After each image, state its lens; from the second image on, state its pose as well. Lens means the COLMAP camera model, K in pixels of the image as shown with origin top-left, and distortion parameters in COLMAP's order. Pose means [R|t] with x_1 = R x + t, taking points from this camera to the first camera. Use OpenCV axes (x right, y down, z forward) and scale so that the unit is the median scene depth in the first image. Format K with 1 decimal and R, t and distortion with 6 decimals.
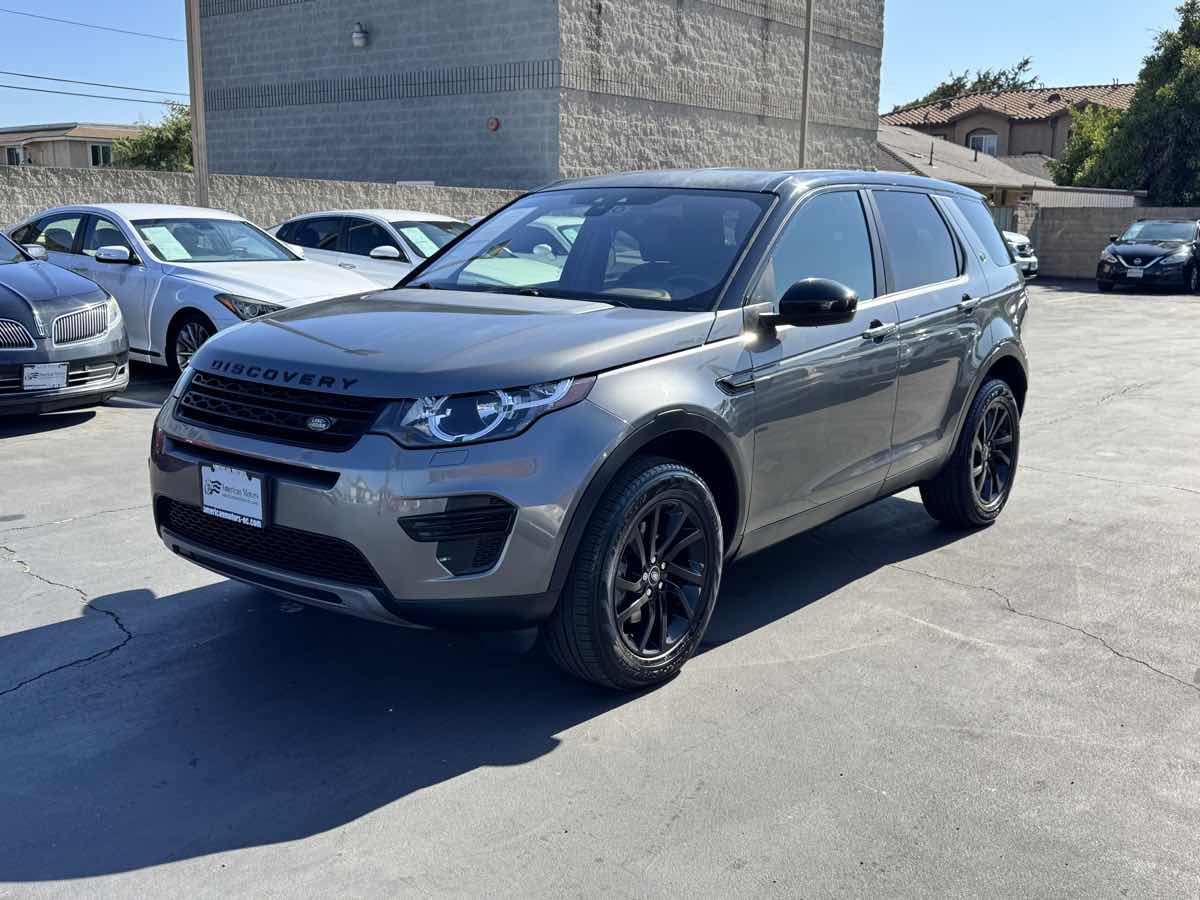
lens RADIAL K [[1203.5, 0, 605.2], [0, 1203.5, 448.4], [0, 0, 1]] dist [0.186657, -0.414620]
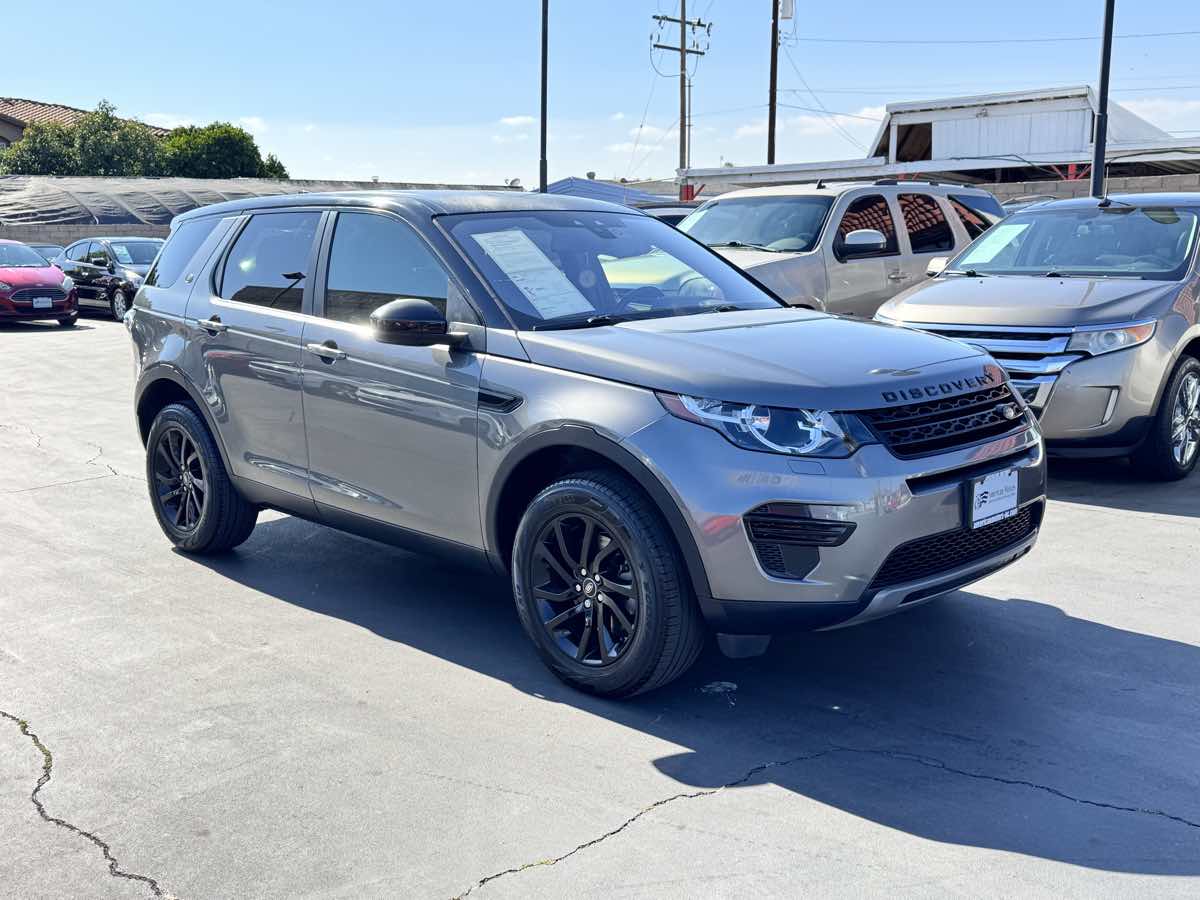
lens RADIAL K [[1203.5, 0, 605.2], [0, 1203.5, 448.4], [0, 0, 1]] dist [0.186657, -0.414620]
pose [[0.094927, -0.190661, 0.977055, -0.527552], [0.201216, 0.964904, 0.168741, -0.097304], [-0.974936, 0.180581, 0.129959, 0.452518]]
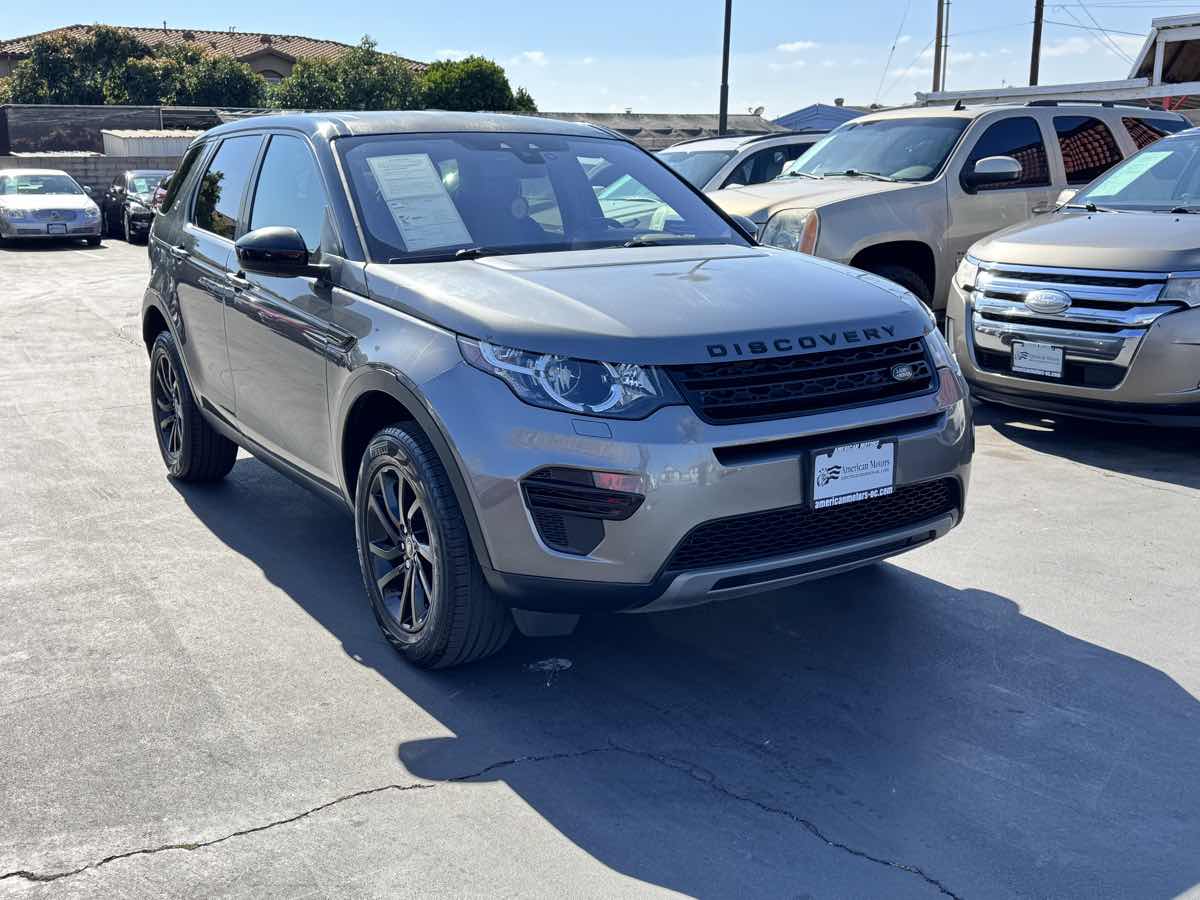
lens RADIAL K [[1203.5, 0, 605.2], [0, 1203.5, 448.4], [0, 0, 1]] dist [0.186657, -0.414620]
pose [[0.314659, -0.231408, 0.920565, -0.456453], [0.194507, 0.964967, 0.176085, -0.067368], [-0.929062, 0.123650, 0.348646, 0.325477]]
